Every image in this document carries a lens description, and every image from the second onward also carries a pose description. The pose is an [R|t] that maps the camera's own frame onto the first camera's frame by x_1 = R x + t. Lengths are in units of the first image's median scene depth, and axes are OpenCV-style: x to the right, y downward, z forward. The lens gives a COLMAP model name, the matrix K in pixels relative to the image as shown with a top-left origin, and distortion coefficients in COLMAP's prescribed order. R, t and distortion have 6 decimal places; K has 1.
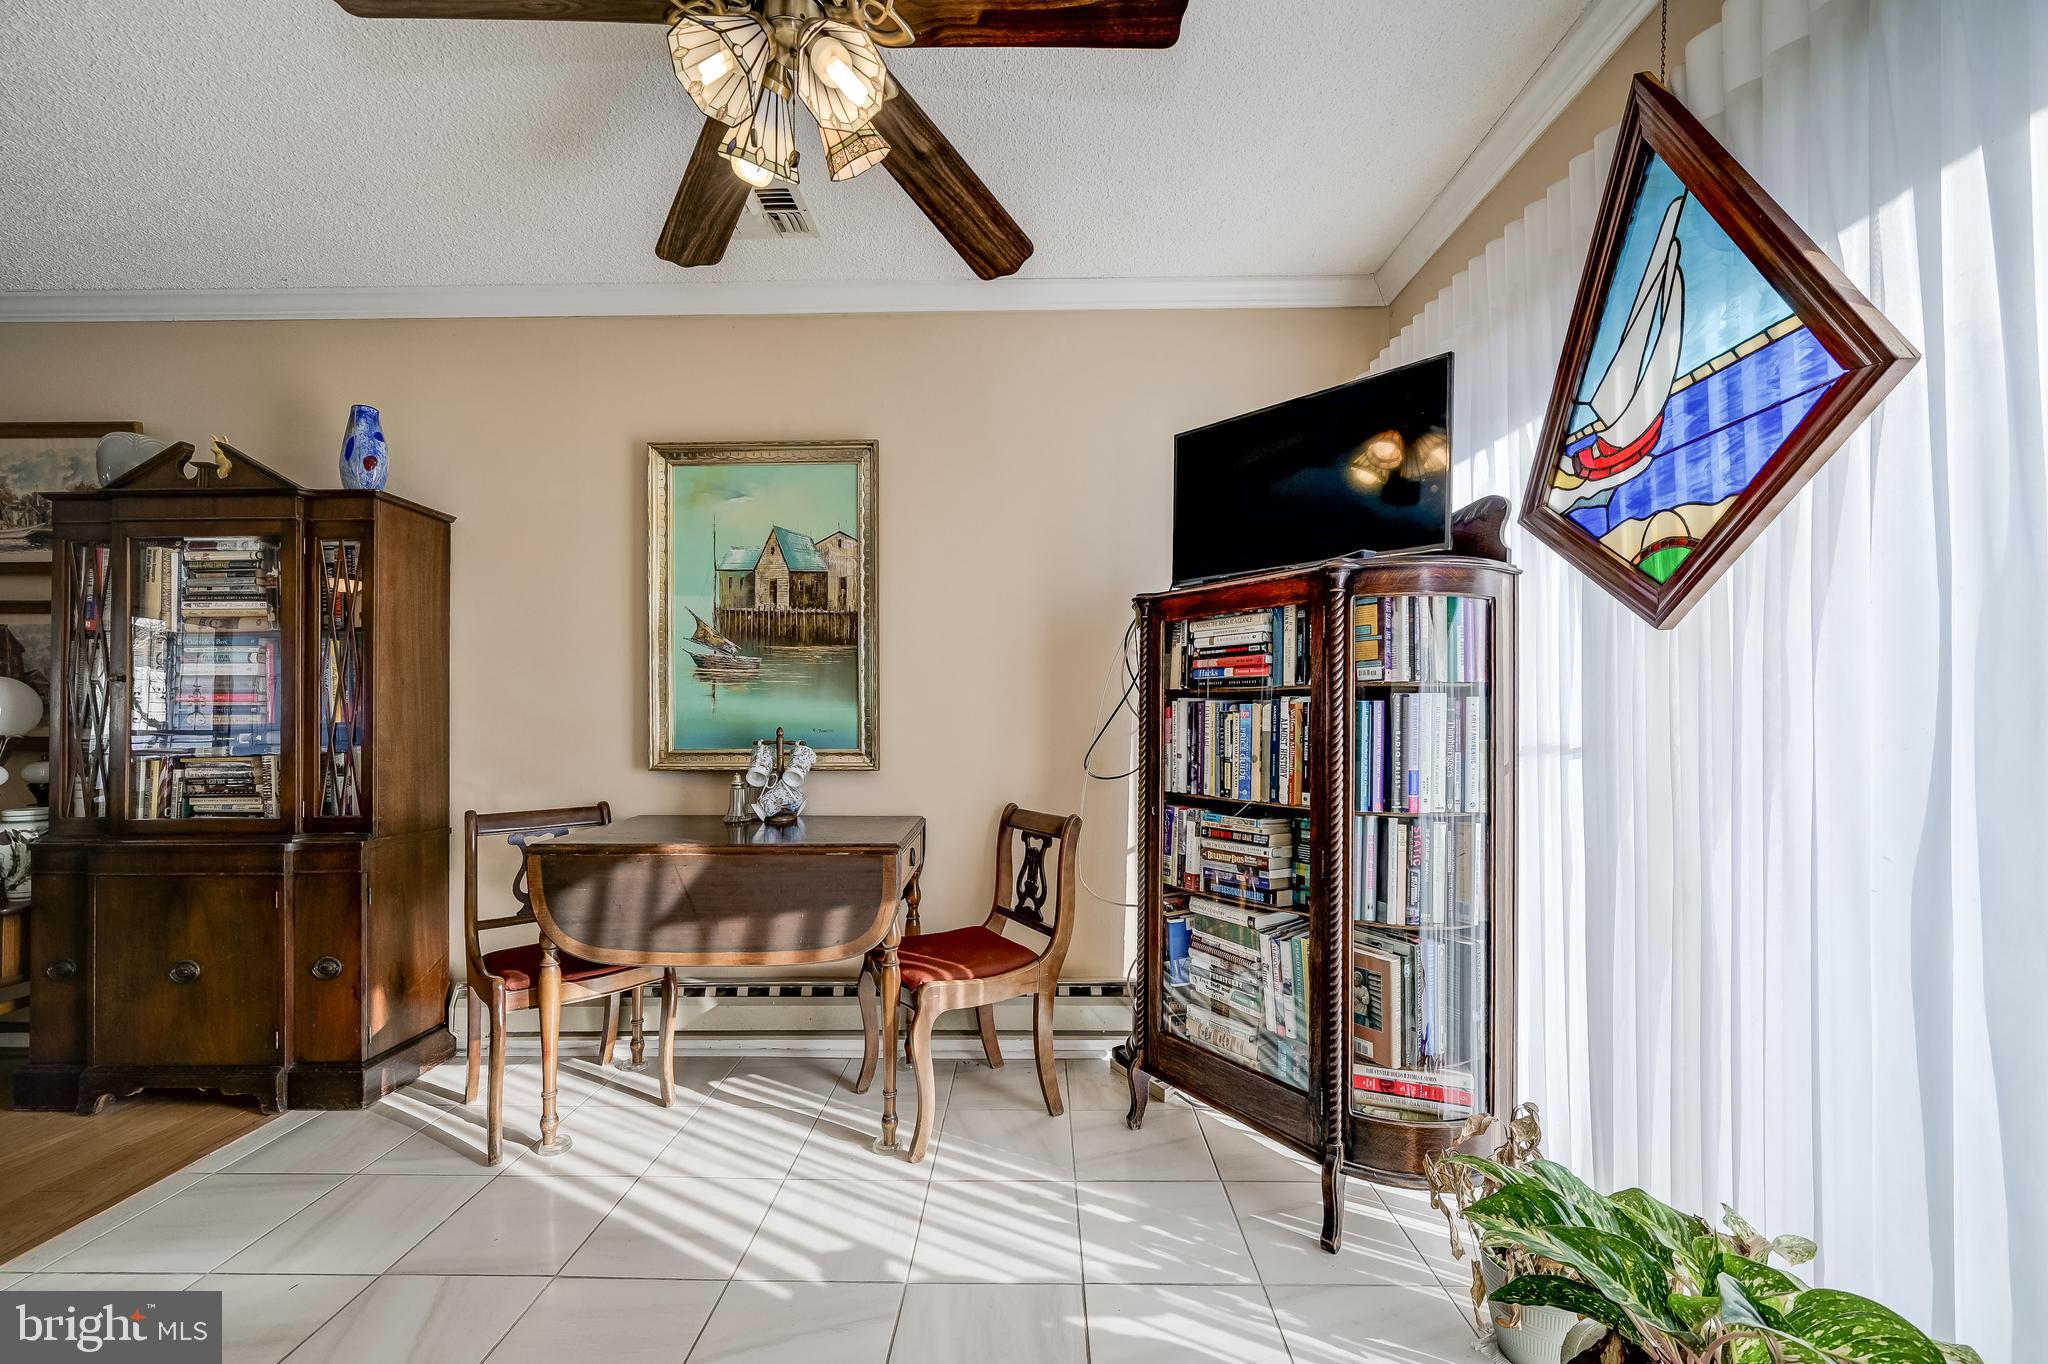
lens RADIAL K [[794.8, 0, 943.9], [0, 794.8, 714.6], [0, 0, 1]] dist [0.002085, -0.000019]
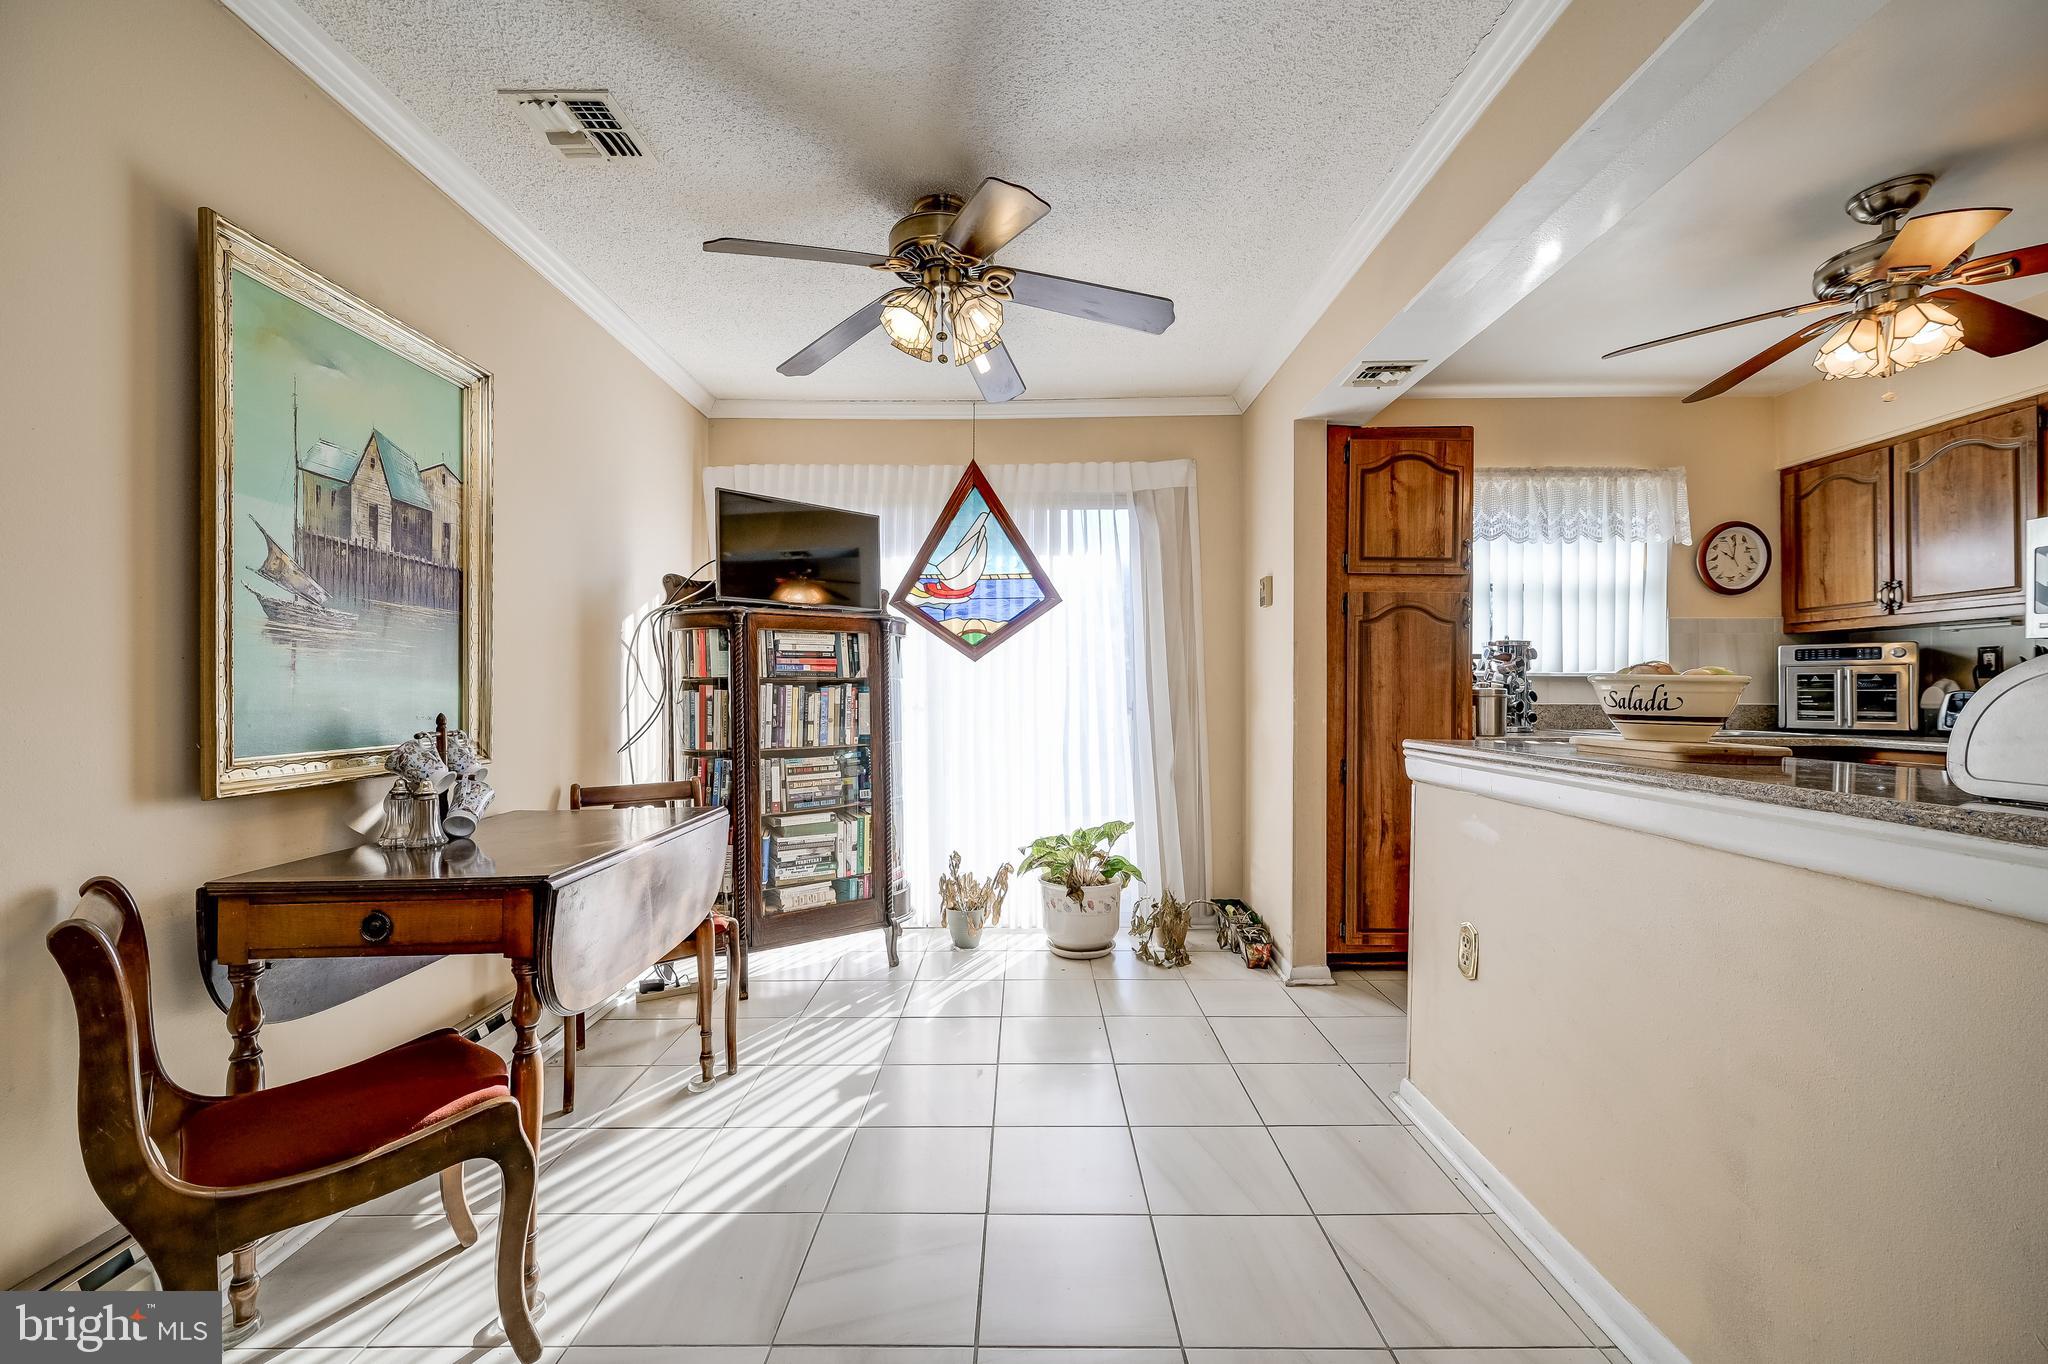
lens RADIAL K [[794.8, 0, 1018.8], [0, 794.8, 687.1], [0, 0, 1]] dist [0.002085, -0.000019]
pose [[-0.011824, 0.008372, 0.999895, -1.302567], [0.008689, 0.999928, -0.008269, 0.002245], [-0.999892, 0.008590, -0.011896, 0.623963]]
